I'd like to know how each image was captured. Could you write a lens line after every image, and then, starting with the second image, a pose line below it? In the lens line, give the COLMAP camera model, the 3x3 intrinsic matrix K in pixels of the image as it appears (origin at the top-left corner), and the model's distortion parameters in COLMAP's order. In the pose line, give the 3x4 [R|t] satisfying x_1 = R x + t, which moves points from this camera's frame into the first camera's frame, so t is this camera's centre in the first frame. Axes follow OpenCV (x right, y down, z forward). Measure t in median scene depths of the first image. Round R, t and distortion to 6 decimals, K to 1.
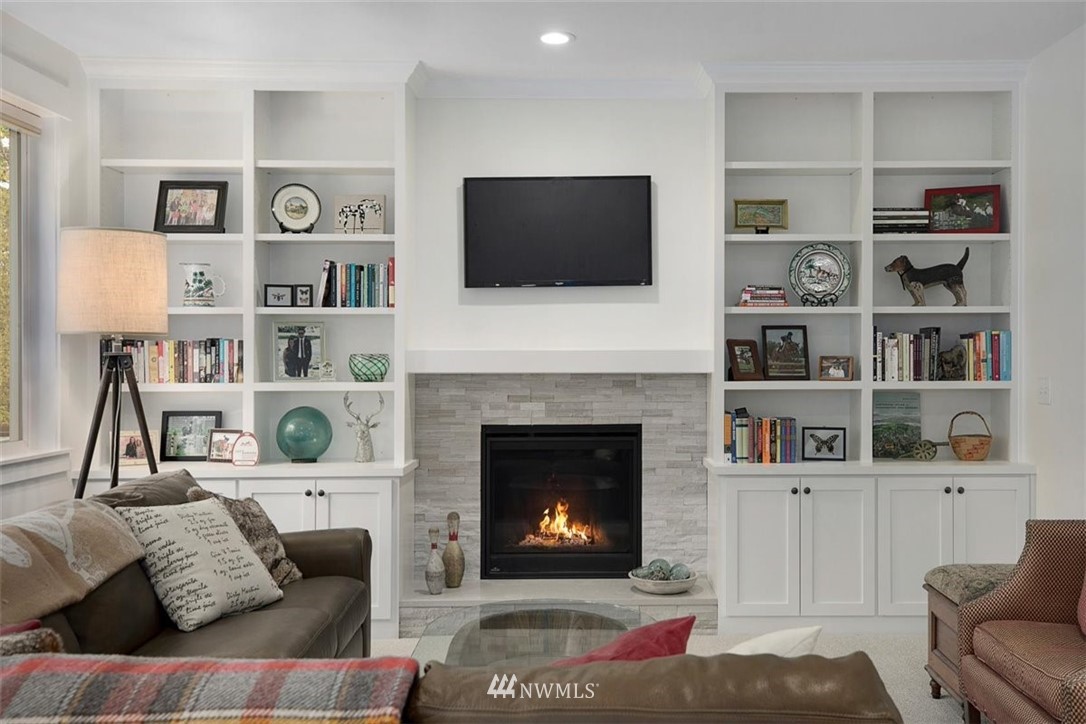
lens RADIAL K [[1029.4, 0, 539.9], [0, 1029.4, 357.7], [0, 0, 1]] dist [0.035777, 0.000000]
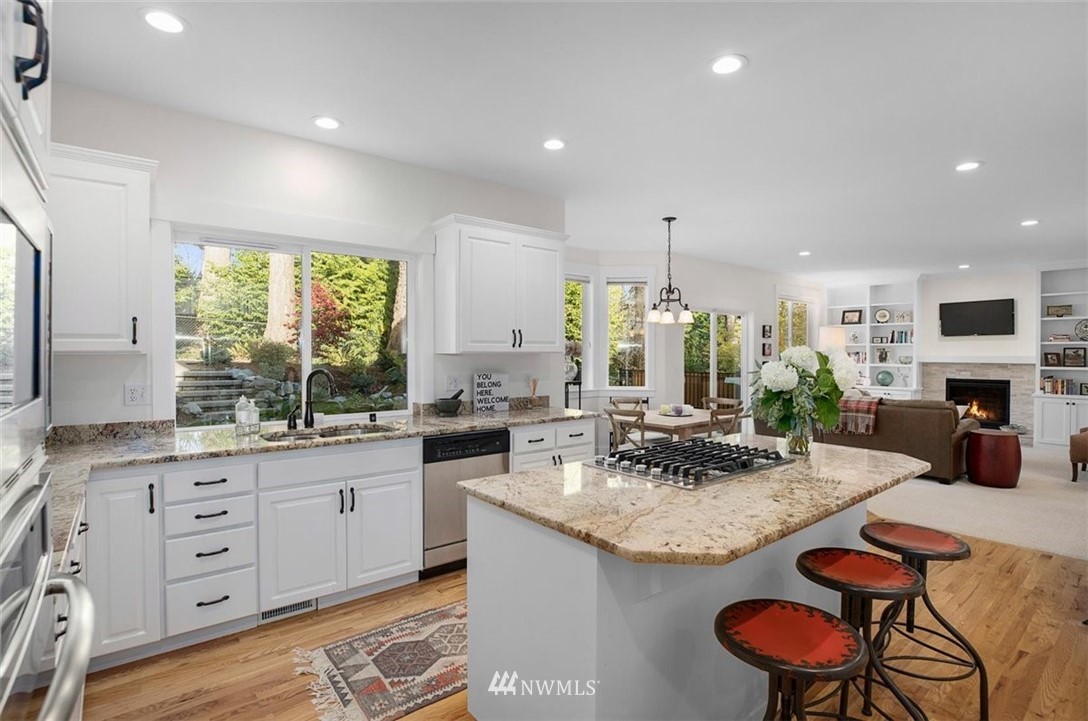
lens RADIAL K [[552.9, 0, 525.3], [0, 552.9, 355.4], [0, 0, 1]] dist [-0.029487, 0.005478]
pose [[0.636329, 0.008738, -0.771368, 0.435931], [-0.005600, 0.999962, 0.006708, -0.011724], [0.771397, 0.000051, 0.636354, -1.162098]]
